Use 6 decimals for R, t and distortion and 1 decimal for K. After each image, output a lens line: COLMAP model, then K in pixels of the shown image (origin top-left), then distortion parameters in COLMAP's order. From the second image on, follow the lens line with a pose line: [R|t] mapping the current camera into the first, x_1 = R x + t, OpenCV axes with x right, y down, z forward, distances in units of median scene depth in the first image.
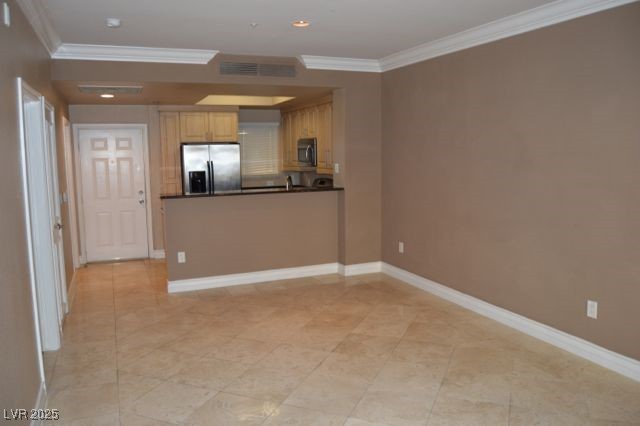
lens RADIAL K [[506.0, 0, 320.0], [0, 506.0, 213.0], [0, 0, 1]] dist [-0.084700, 0.003857]
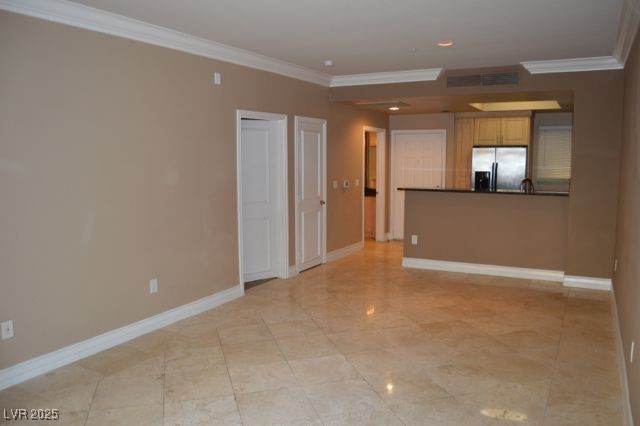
lens RADIAL K [[506.0, 0, 320.0], [0, 506.0, 213.0], [0, 0, 1]] dist [-0.084700, 0.003857]
pose [[0.620941, 0.100044, -0.777447, 0.401919], [-0.102260, 0.993684, 0.046195, -0.007239], [0.777159, 0.050817, 0.627249, 0.038430]]
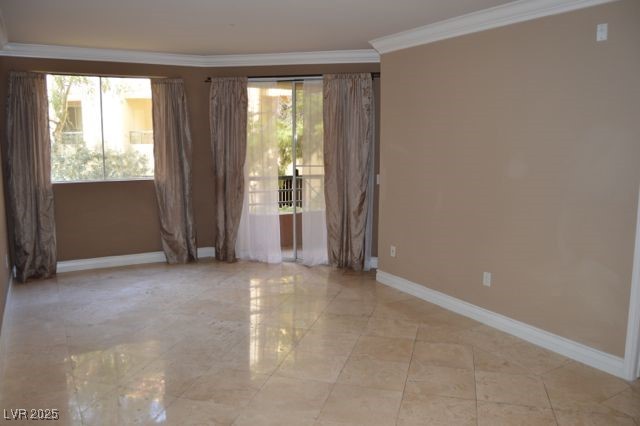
lens RADIAL K [[506.0, 0, 320.0], [0, 506.0, 213.0], [0, 0, 1]] dist [-0.084700, 0.003857]
pose [[-0.992386, 0.026051, -0.120380, 0.084672], [-0.006804, 0.964289, 0.264764, -0.098383], [0.122978, 0.263567, -0.956770, 0.770971]]
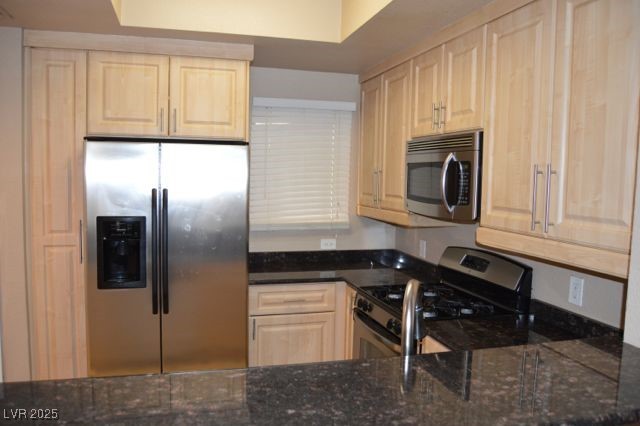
lens RADIAL K [[506.0, 0, 320.0], [0, 506.0, 213.0], [0, 0, 1]] dist [-0.084700, 0.003857]
pose [[0.991899, 0.043556, -0.119332, -0.065611], [-0.048951, 0.997890, -0.042653, -0.078479], [0.117222, 0.048149, 0.991938, 0.676645]]
